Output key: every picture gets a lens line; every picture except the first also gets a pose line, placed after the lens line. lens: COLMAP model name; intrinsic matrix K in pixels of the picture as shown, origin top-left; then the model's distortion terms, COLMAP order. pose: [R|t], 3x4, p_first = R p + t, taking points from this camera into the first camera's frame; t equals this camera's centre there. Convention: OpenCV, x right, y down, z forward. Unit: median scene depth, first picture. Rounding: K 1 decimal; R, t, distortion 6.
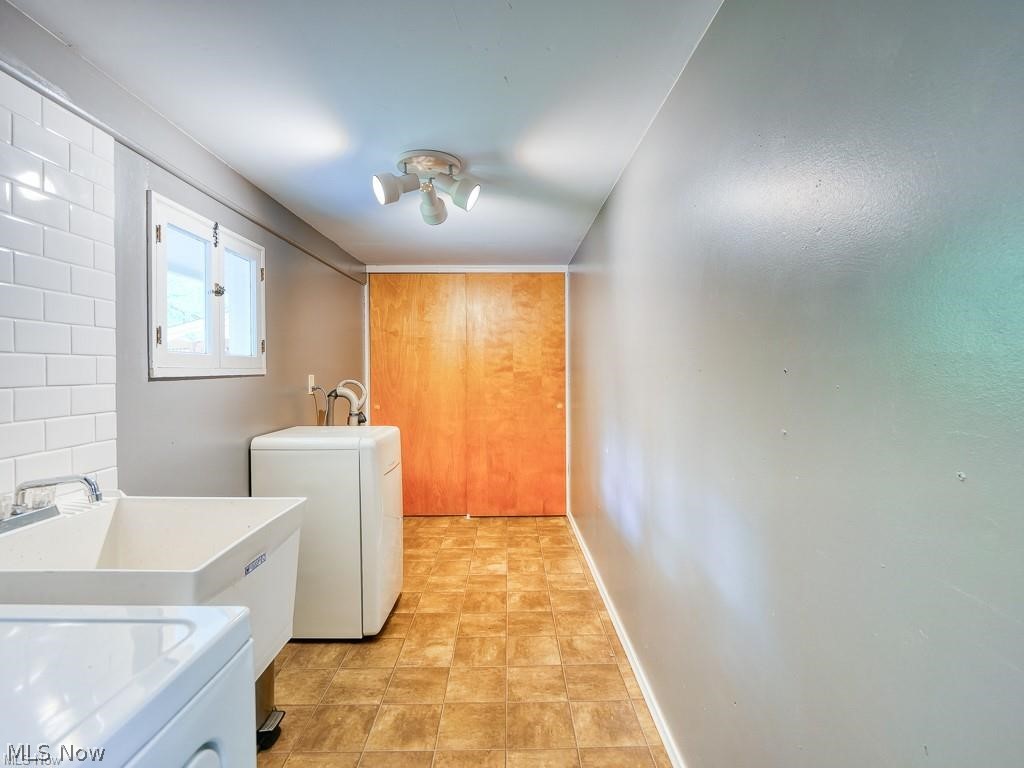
lens RADIAL K [[502.5, 0, 518.4], [0, 502.5, 373.1], [0, 0, 1]] dist [-0.013544, -0.000496]
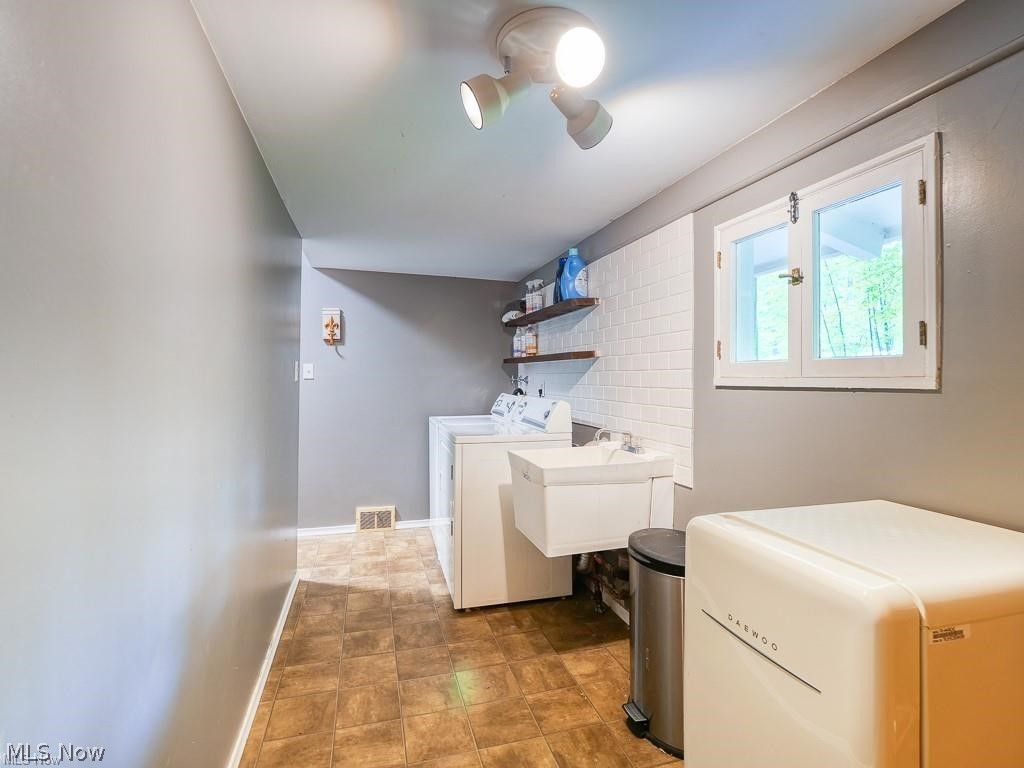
lens RADIAL K [[507.3, 0, 523.6], [0, 507.3, 371.5], [0, 0, 1]] dist [-0.011921, -0.001719]
pose [[-0.962690, -0.004752, -0.270566, 0.017809], [-0.003174, 0.999975, -0.006271, -0.011145], [0.270589, -0.005178, -0.962681, 1.456846]]
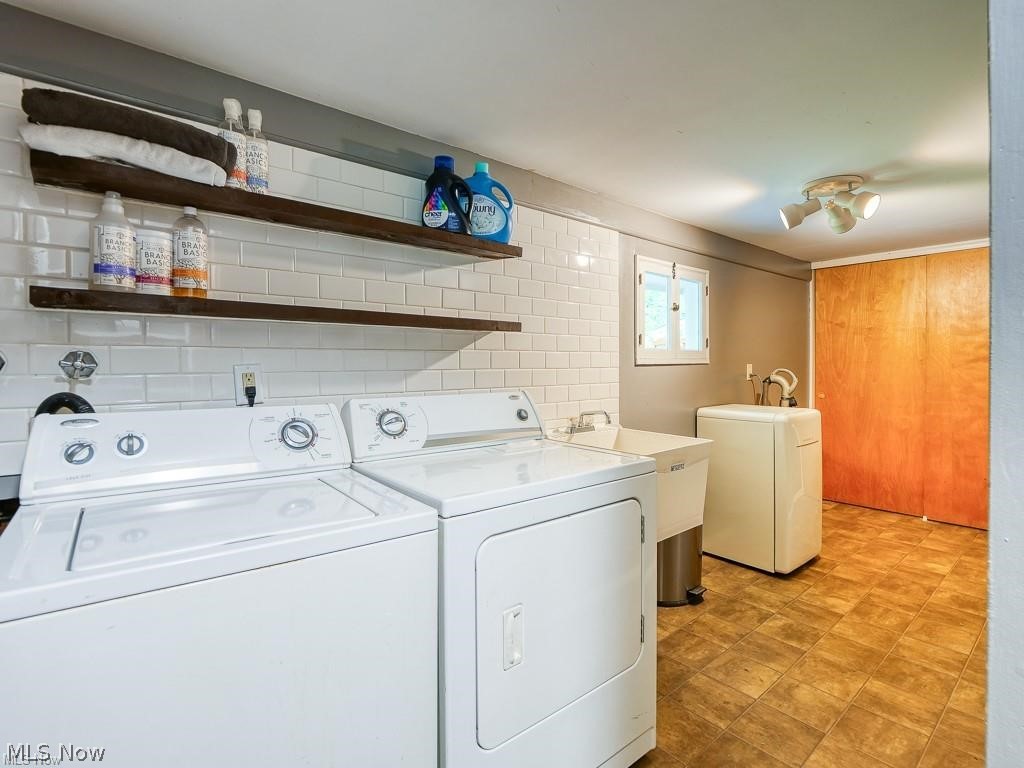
lens RADIAL K [[507.3, 0, 523.6], [0, 507.3, 371.5], [0, 0, 1]] dist [-0.011921, -0.001719]
pose [[0.632582, 0.014231, -0.774363, 0.265442], [-0.003985, 0.999878, 0.015121, 0.006155], [0.774483, -0.006479, 0.632561, -0.289539]]
